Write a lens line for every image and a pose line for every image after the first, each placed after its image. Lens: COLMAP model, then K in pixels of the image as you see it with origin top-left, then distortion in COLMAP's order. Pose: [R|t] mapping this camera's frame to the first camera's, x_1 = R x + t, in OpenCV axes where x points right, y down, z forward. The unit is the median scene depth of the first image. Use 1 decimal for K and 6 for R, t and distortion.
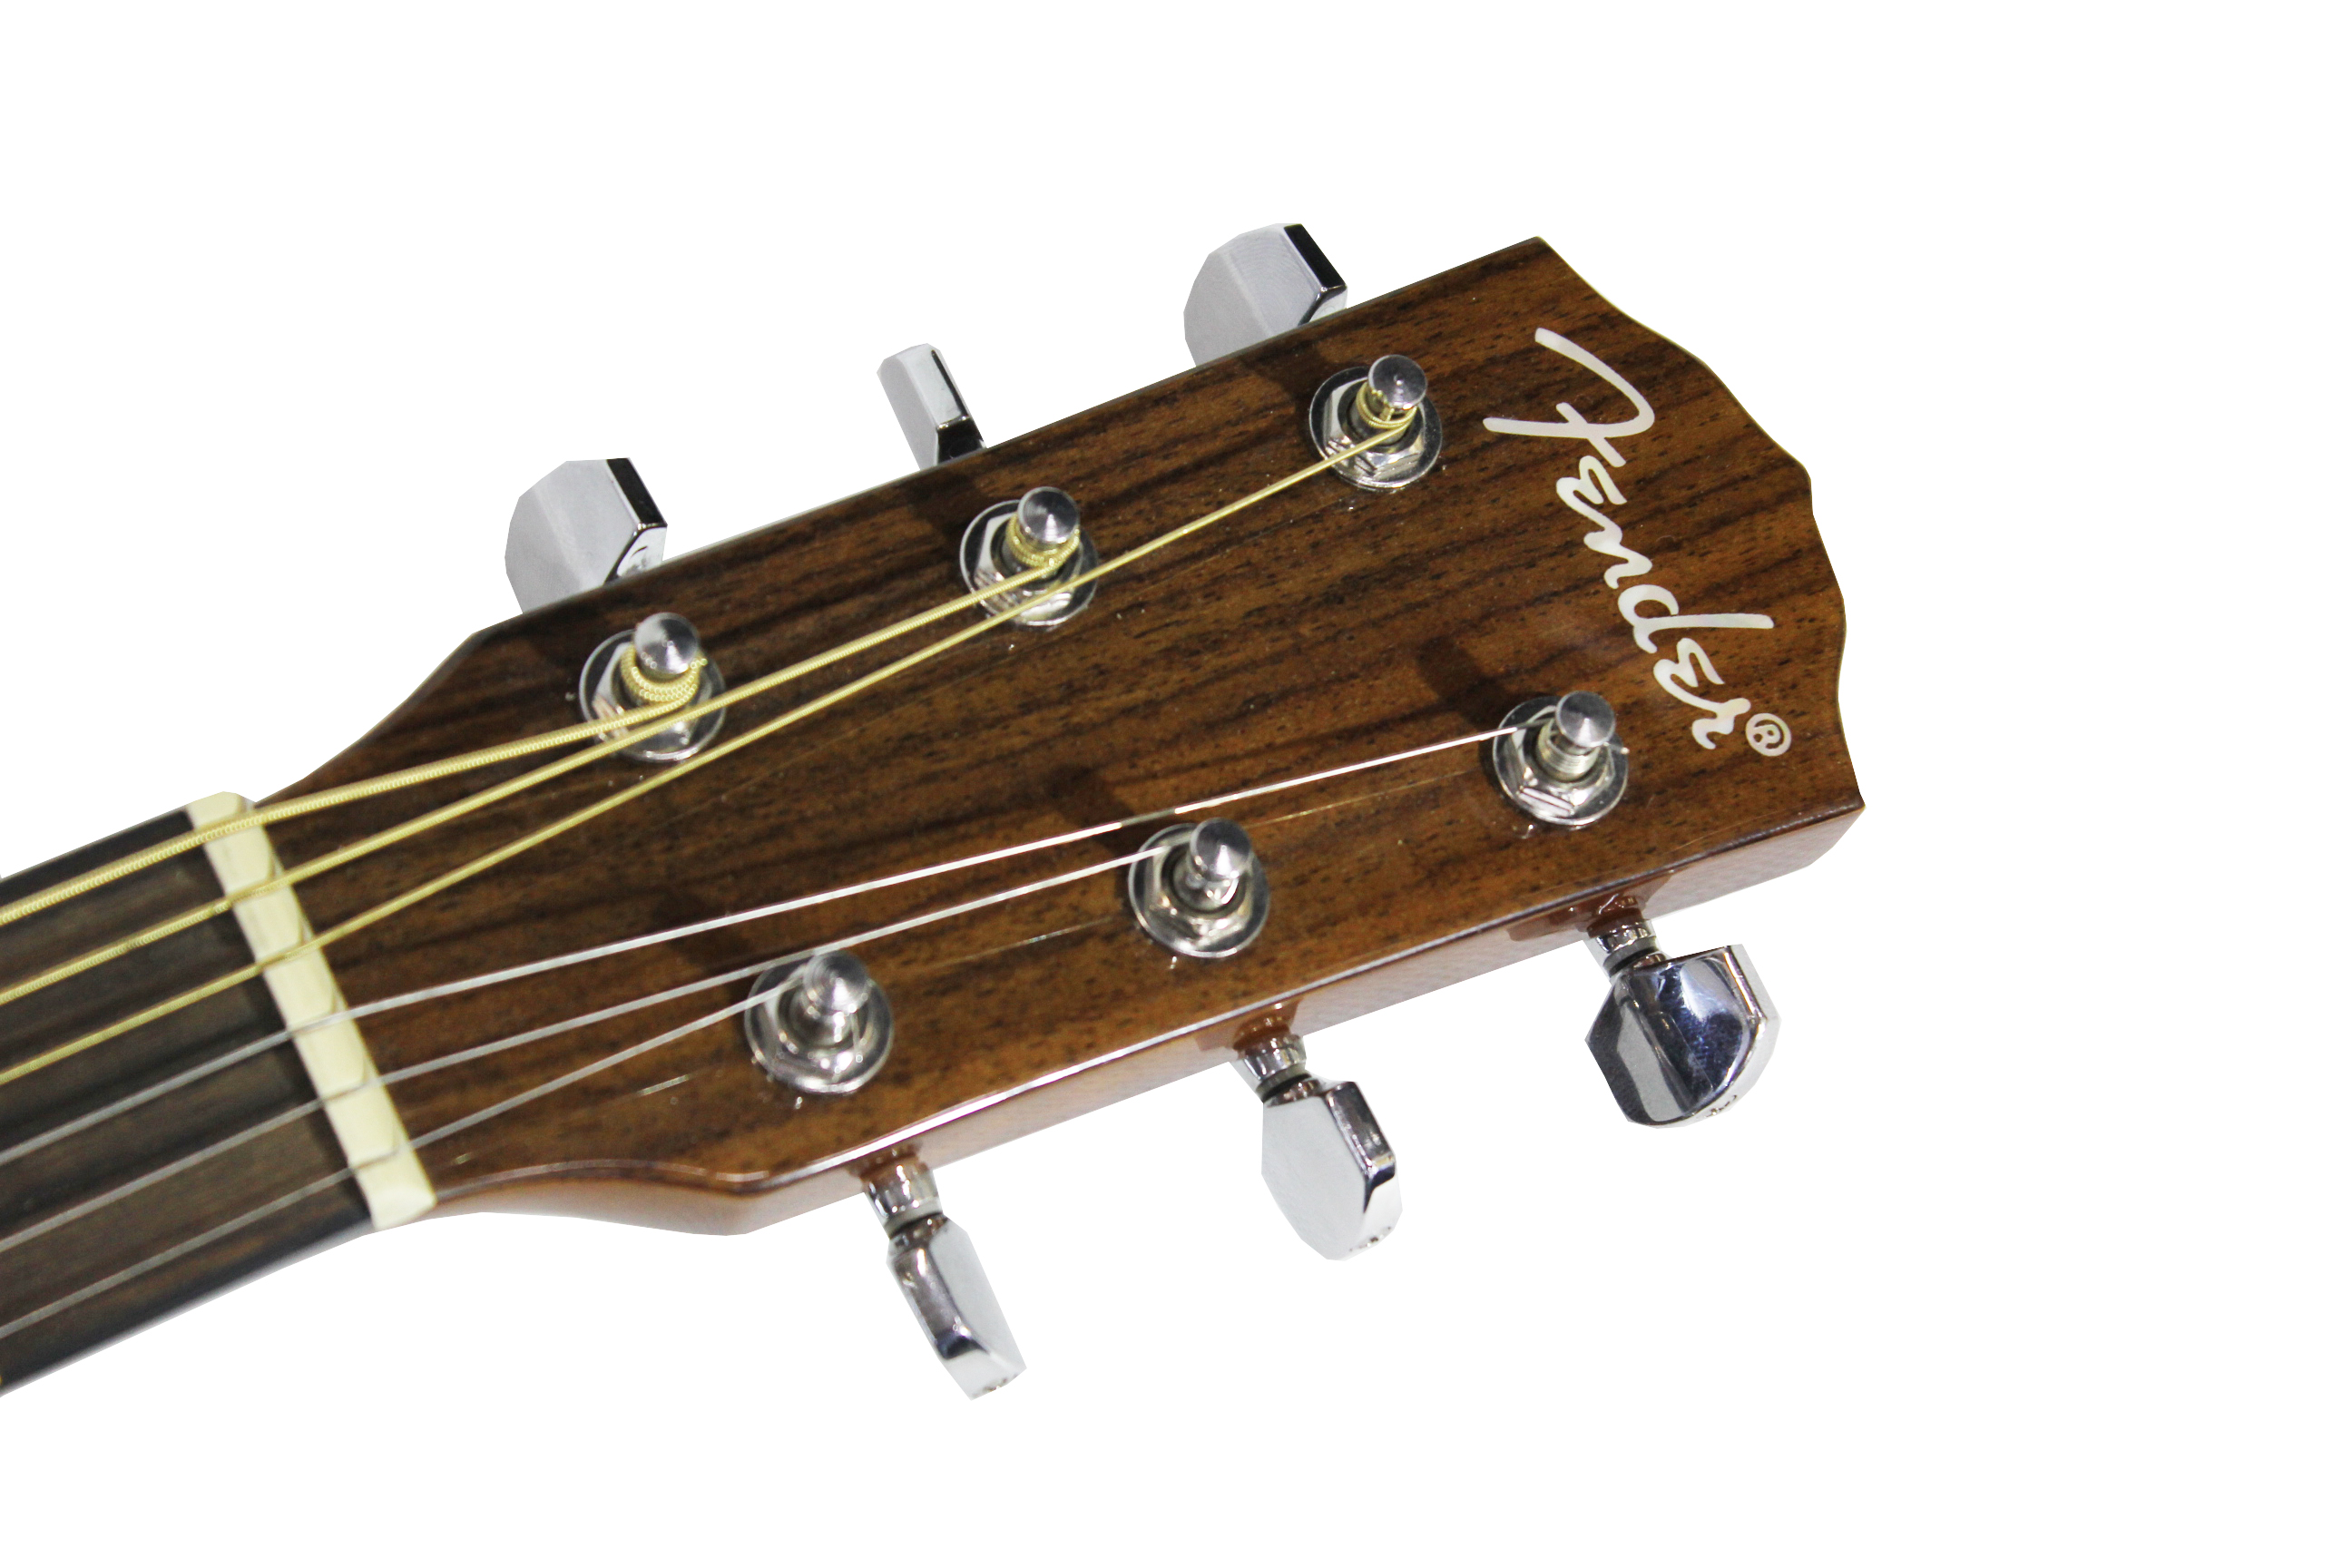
lens RADIAL K [[5792.1, 0, 1176.0], [0, 5792.1, 786.1], [0, 0, 1]] dist [0.015640, 0.000000]
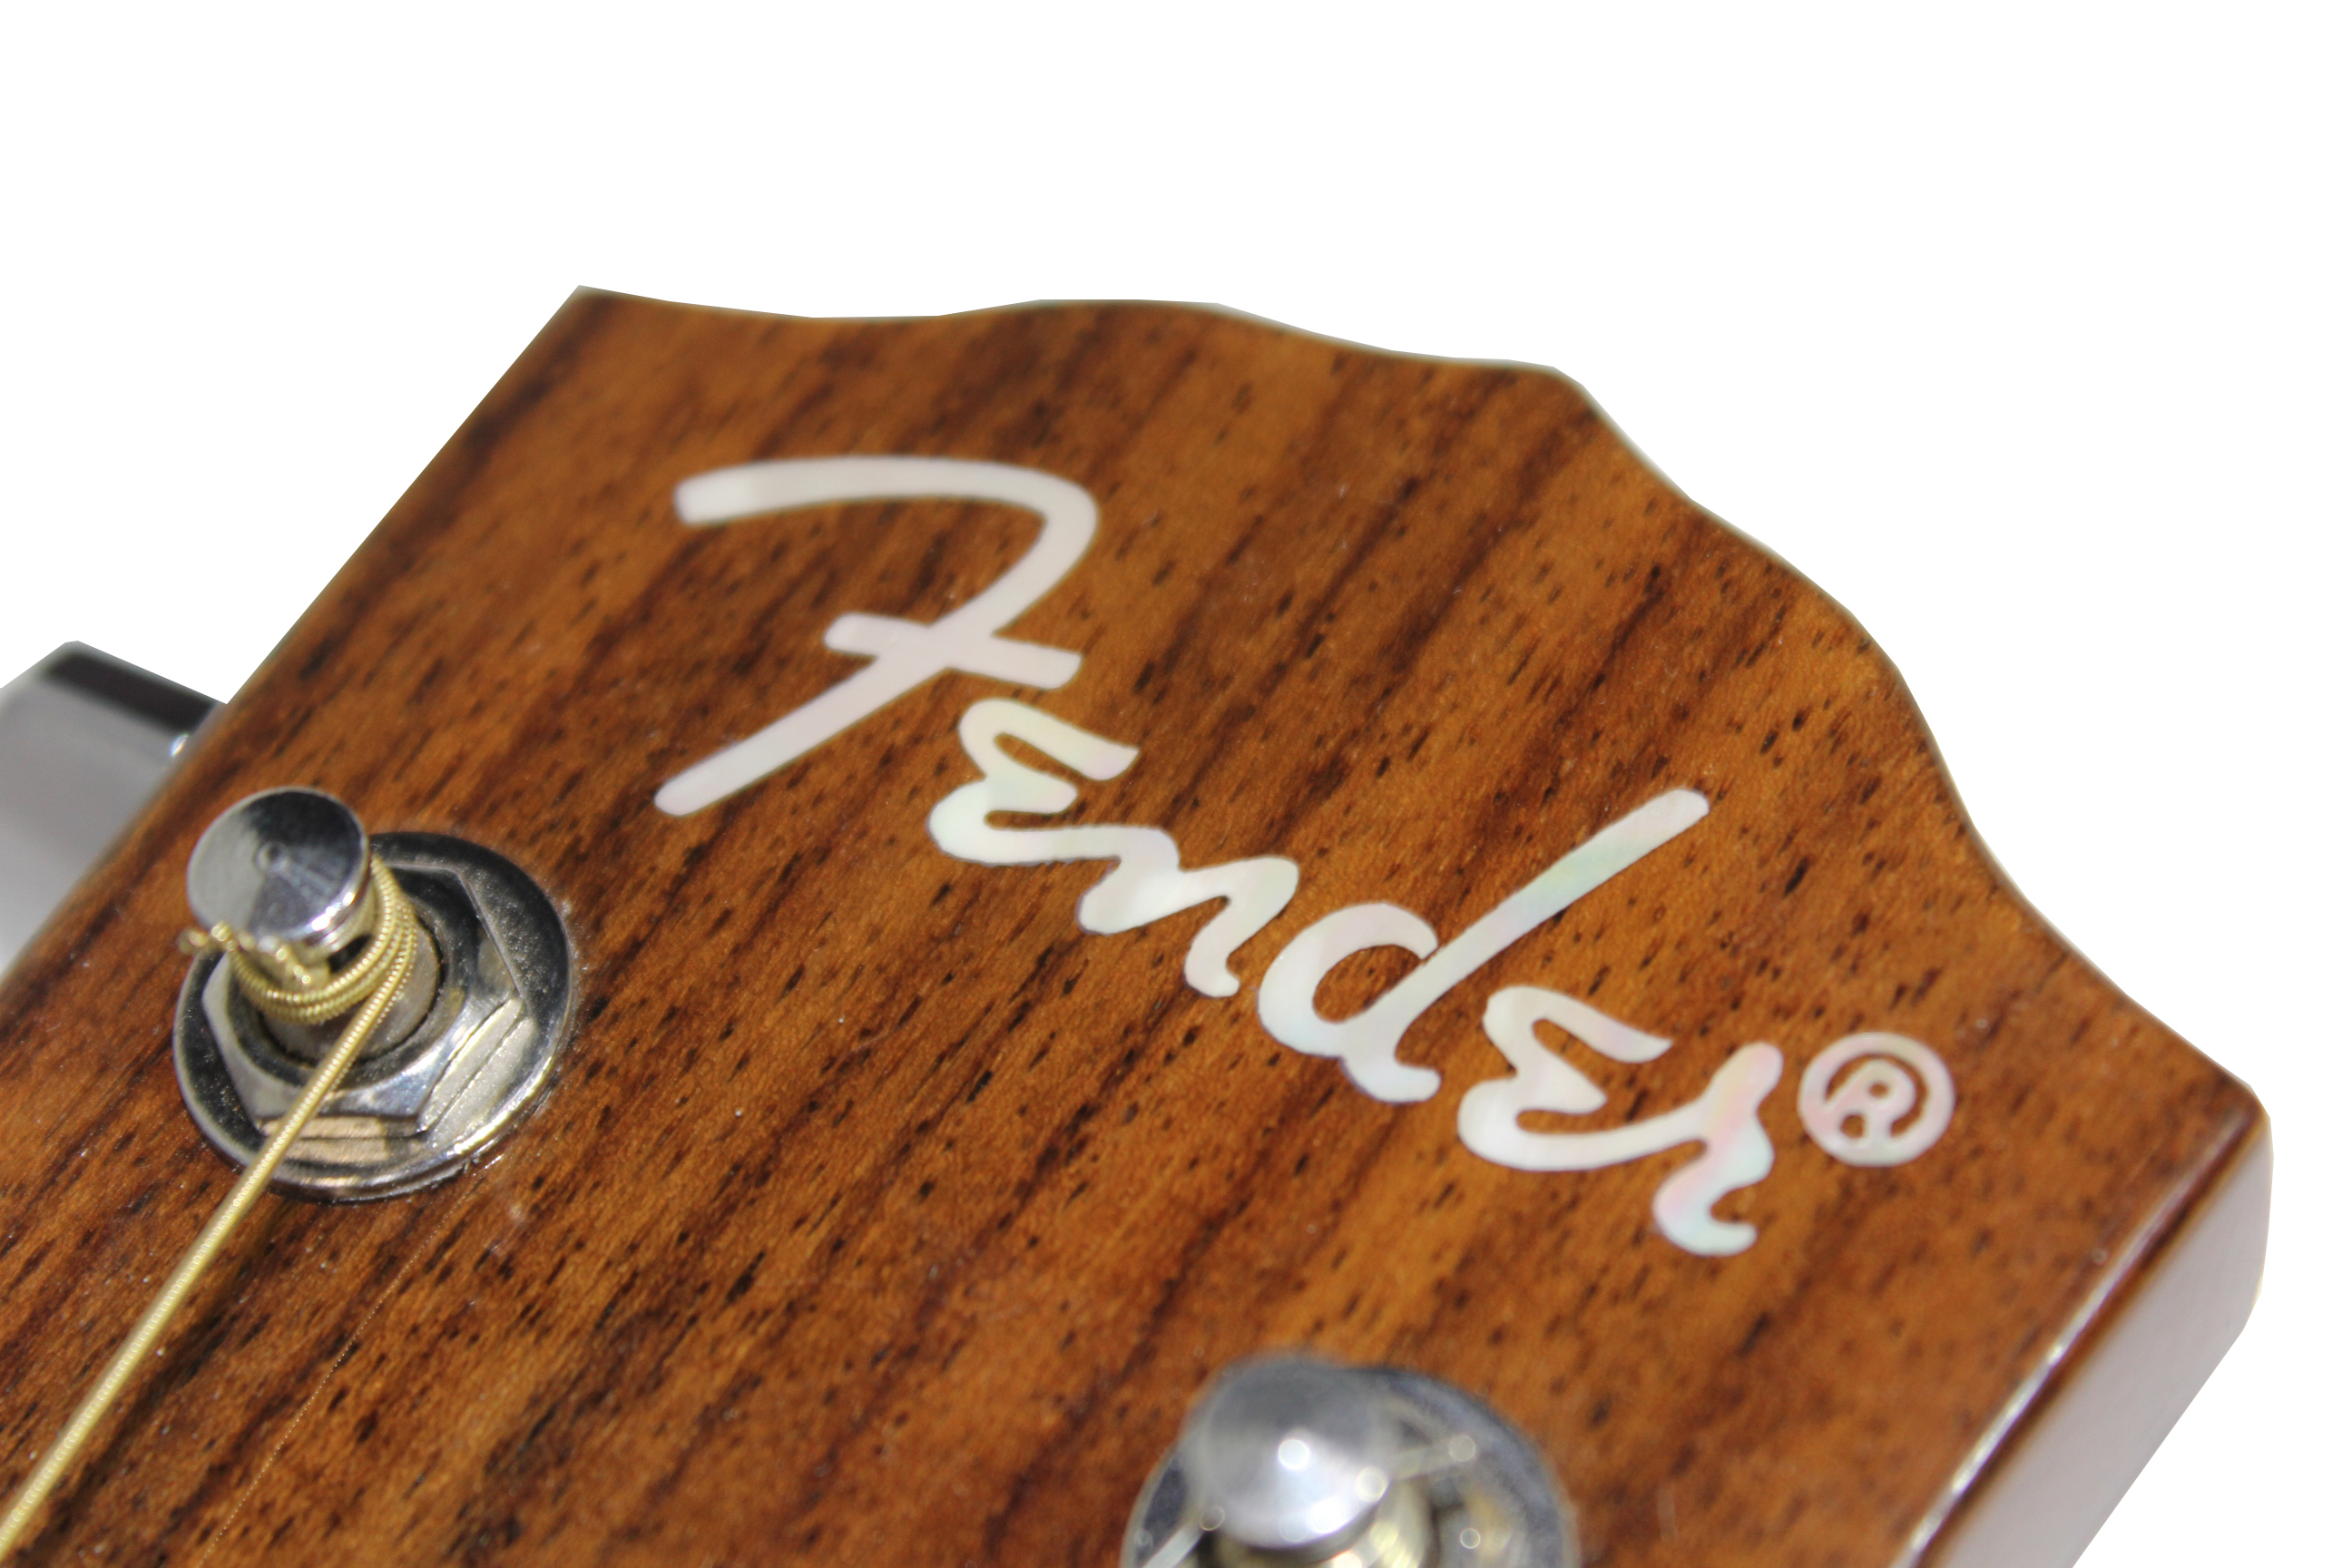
lens RADIAL K [[5950.7, 0, 1173.8], [0, 5950.7, 782.8], [0, 0, 1]] dist [-0.044329, 0.000000]
pose [[0.815721, -0.576510, -0.047275, 0.095090], [0.568286, 0.813964, -0.120472, -0.005502], [0.107933, 0.071406, 0.991590, 0.666951]]
